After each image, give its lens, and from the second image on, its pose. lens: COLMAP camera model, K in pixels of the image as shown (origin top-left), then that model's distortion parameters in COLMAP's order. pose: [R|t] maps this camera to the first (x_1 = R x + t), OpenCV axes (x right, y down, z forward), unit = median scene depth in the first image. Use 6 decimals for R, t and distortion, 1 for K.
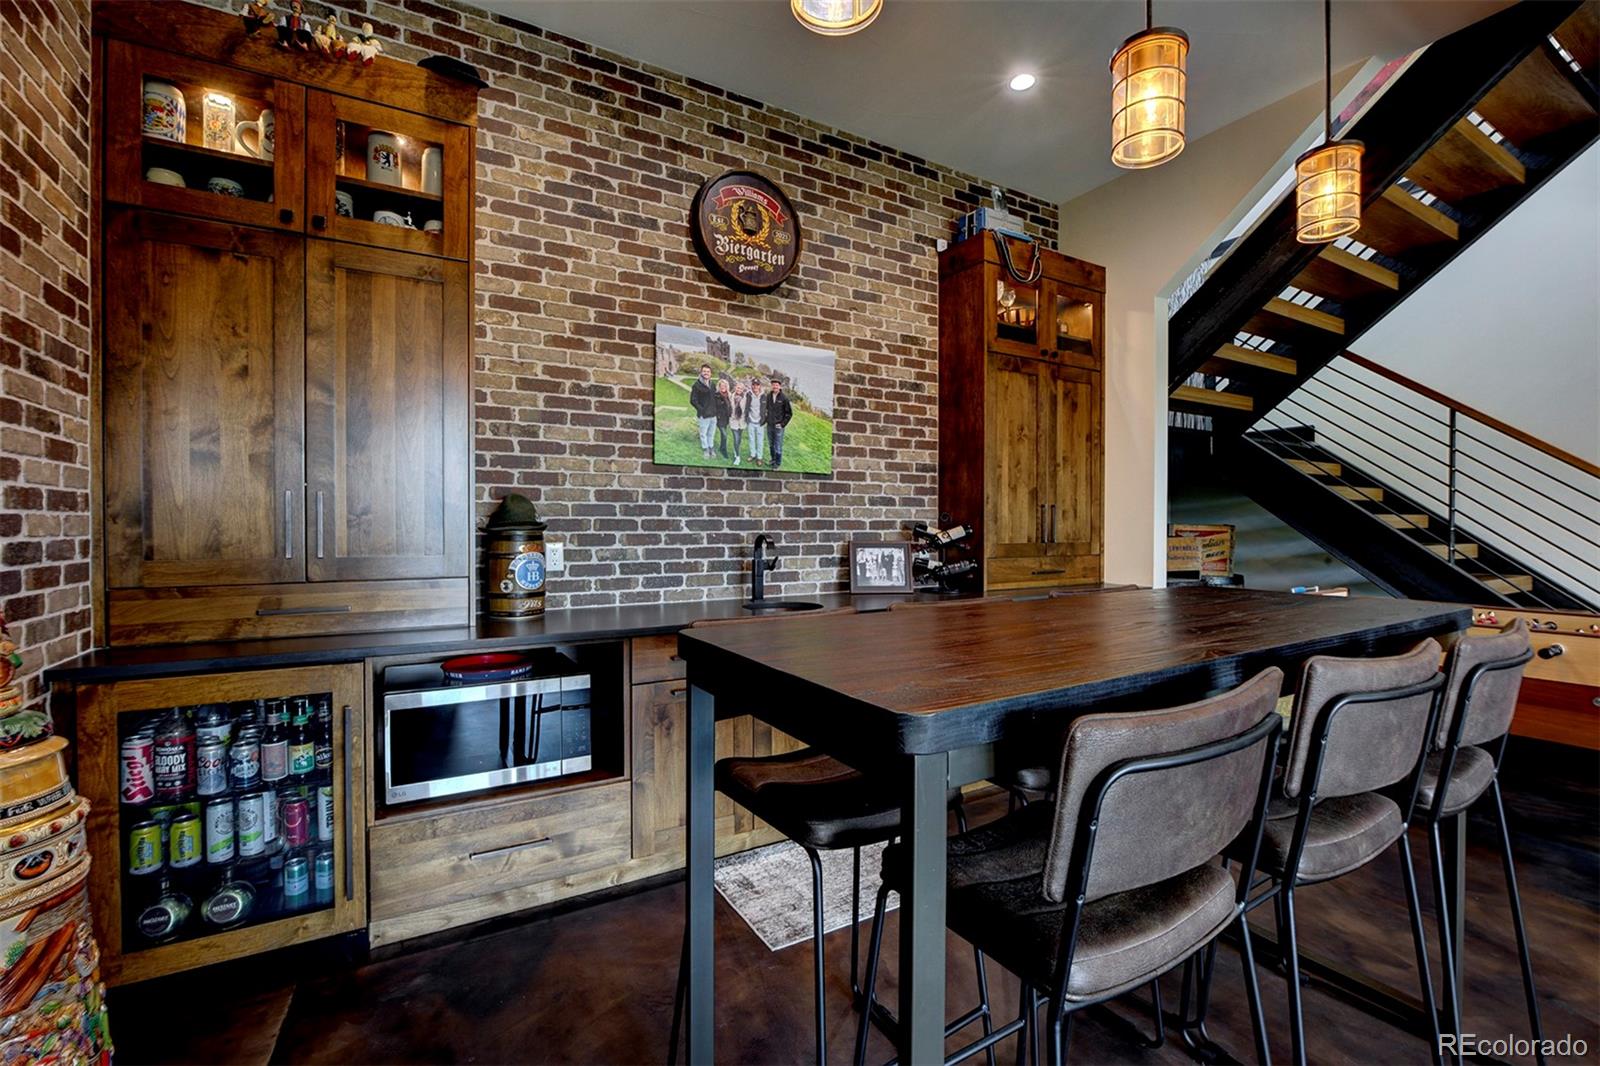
lens RADIAL K [[693.2, 0, 799.9], [0, 693.2, 534.4], [0, 0, 1]] dist [-0.017939, 0.000949]
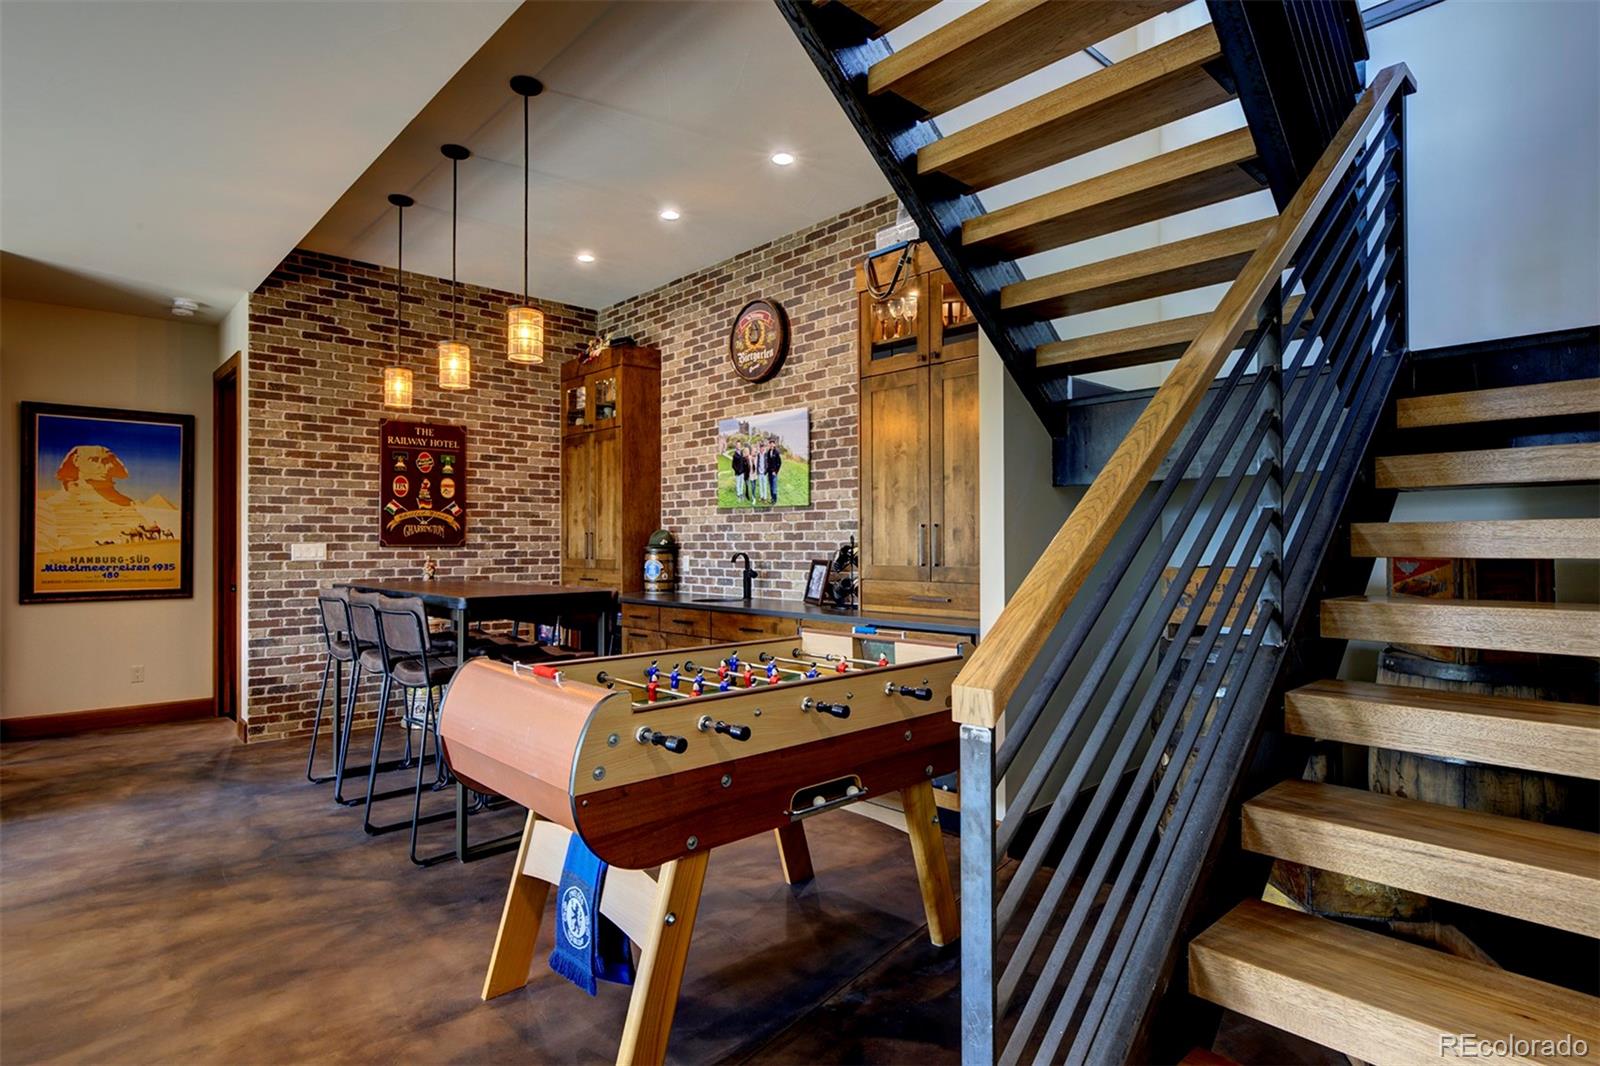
lens RADIAL K [[842.2, 0, 789.9], [0, 842.2, 537.0], [0, 0, 1]] dist [-0.005971, -0.000791]
pose [[0.212455, -0.007451, -0.977142, 1.710727], [-0.010915, 0.999890, -0.009997, -0.016399], [0.977110, 0.012789, 0.212351, 0.729525]]
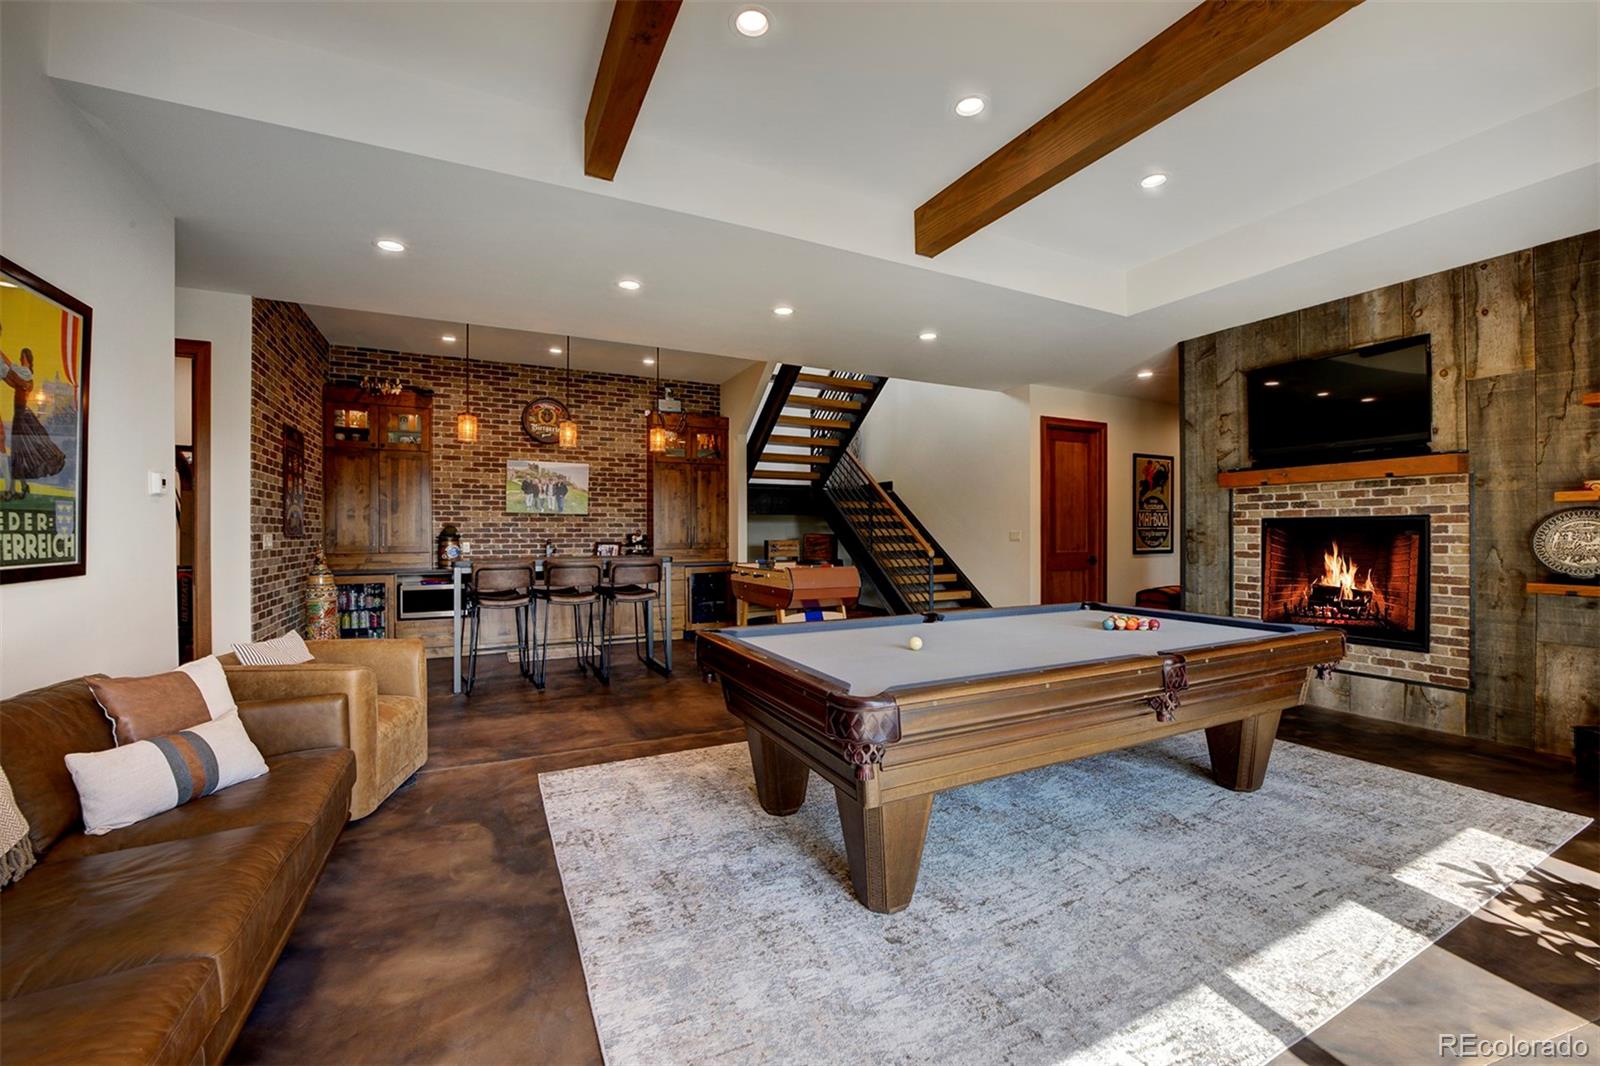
lens RADIAL K [[649.6, 0, 799.8], [0, 649.6, 534.2], [0, 0, 1]] dist [-0.018055, -0.000388]
pose [[0.998010, -0.003710, -0.062943, 1.048135], [0.002883, 0.999908, -0.013230, 0.016576], [0.062986, 0.013022, 0.997929, -1.377850]]
